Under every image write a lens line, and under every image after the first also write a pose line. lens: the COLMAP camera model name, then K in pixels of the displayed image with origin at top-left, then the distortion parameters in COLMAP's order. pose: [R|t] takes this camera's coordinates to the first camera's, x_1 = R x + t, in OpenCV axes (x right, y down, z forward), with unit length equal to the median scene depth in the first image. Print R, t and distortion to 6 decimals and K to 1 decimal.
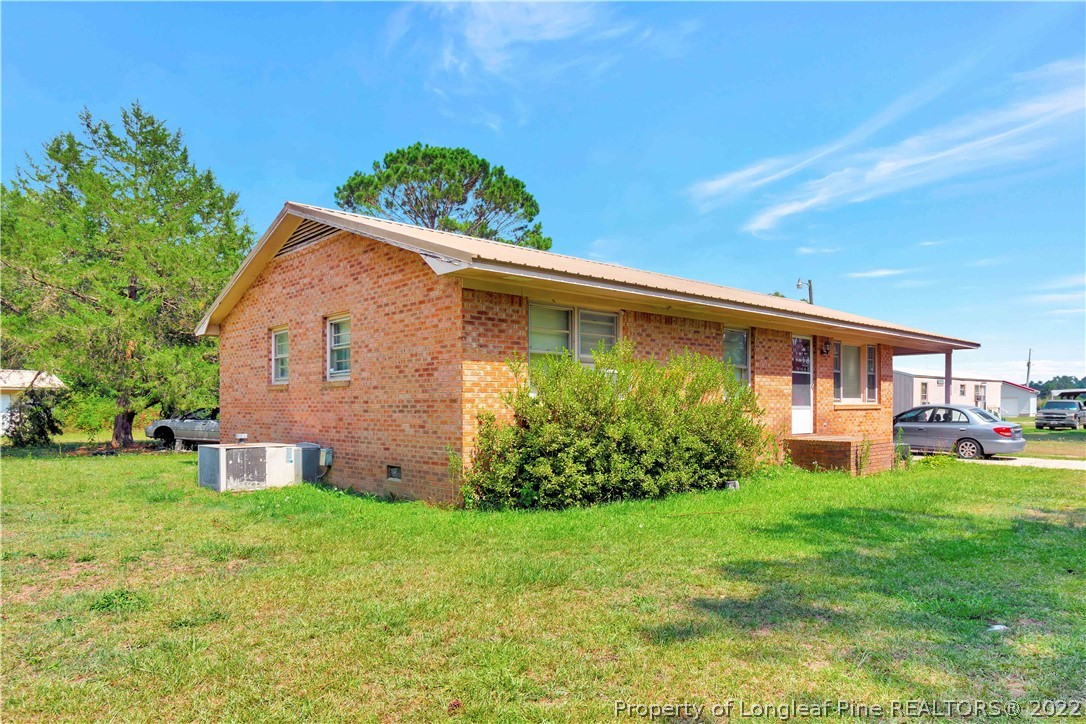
lens RADIAL K [[663.5, 0, 540.6], [0, 663.5, 407.6], [0, 0, 1]] dist [0.005411, -0.000974]
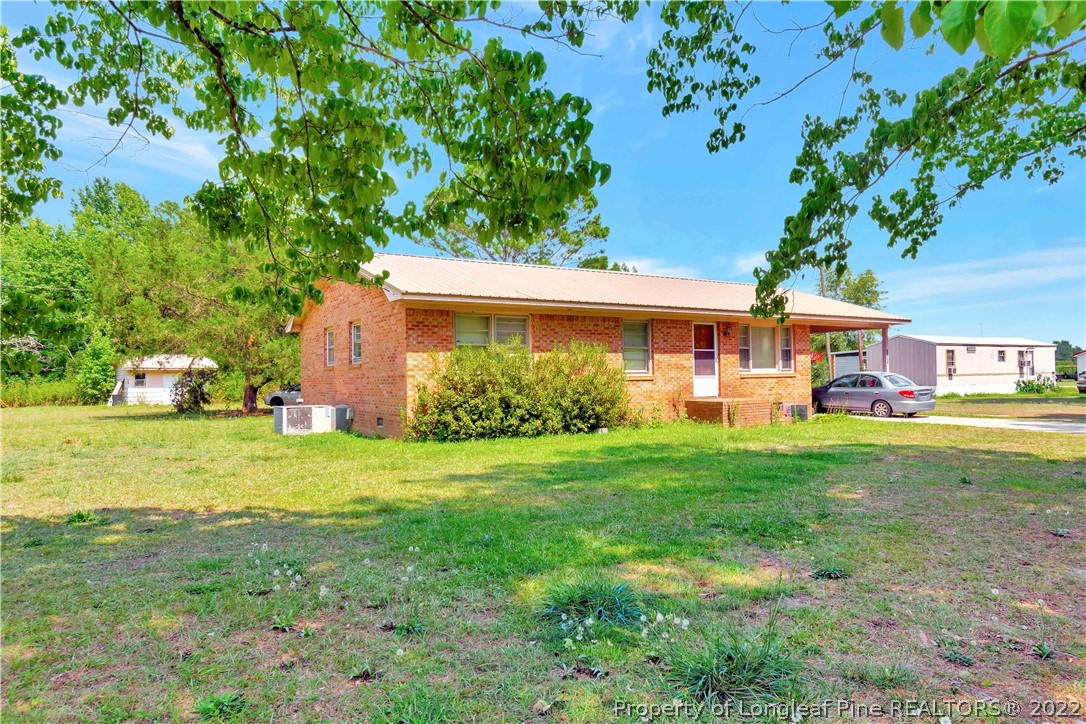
lens RADIAL K [[646.5, 0, 543.0], [0, 646.5, 362.0], [0, 0, 1]] dist [-0.003125, -0.000736]
pose [[0.986185, -0.017406, -0.164733, 0.303230], [0.013166, 0.999554, -0.026796, 0.000786], [0.165126, 0.024257, 0.985974, -0.333287]]
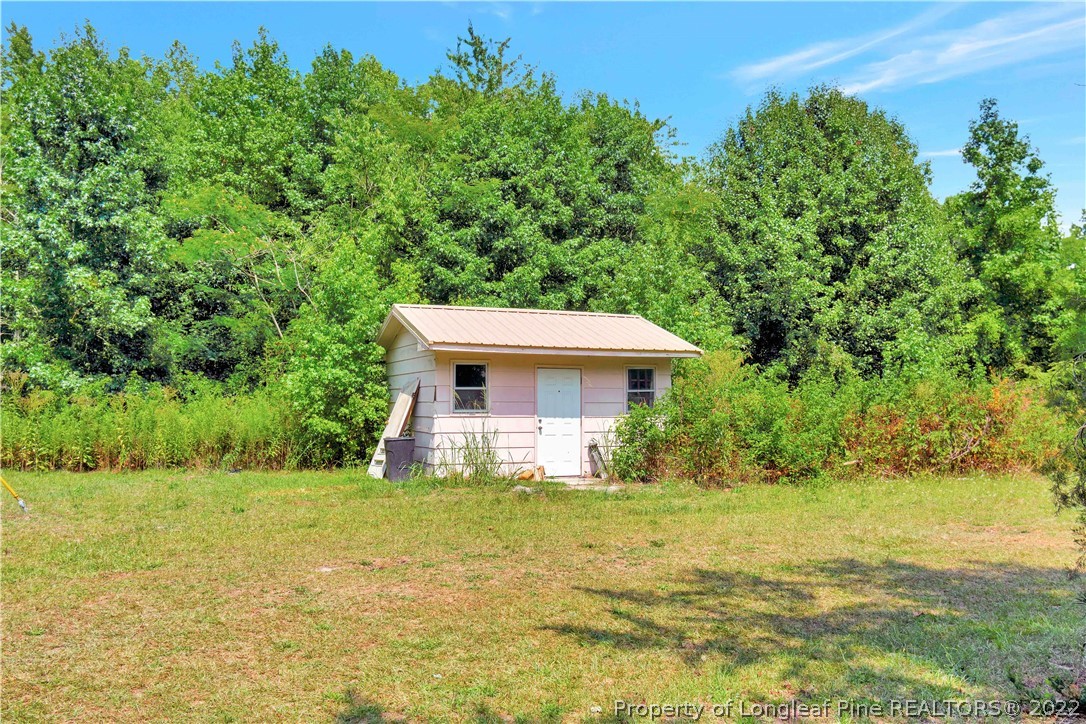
lens RADIAL K [[916.8, 0, 543.0], [0, 916.8, 362.0], [0, 0, 1]] dist [0.002338, 0.001035]
pose [[0.860525, -0.024254, -0.508830, -0.651213], [-0.004645, 0.998451, -0.055449, 0.006611], [0.509387, 0.050079, 0.859079, 0.631339]]
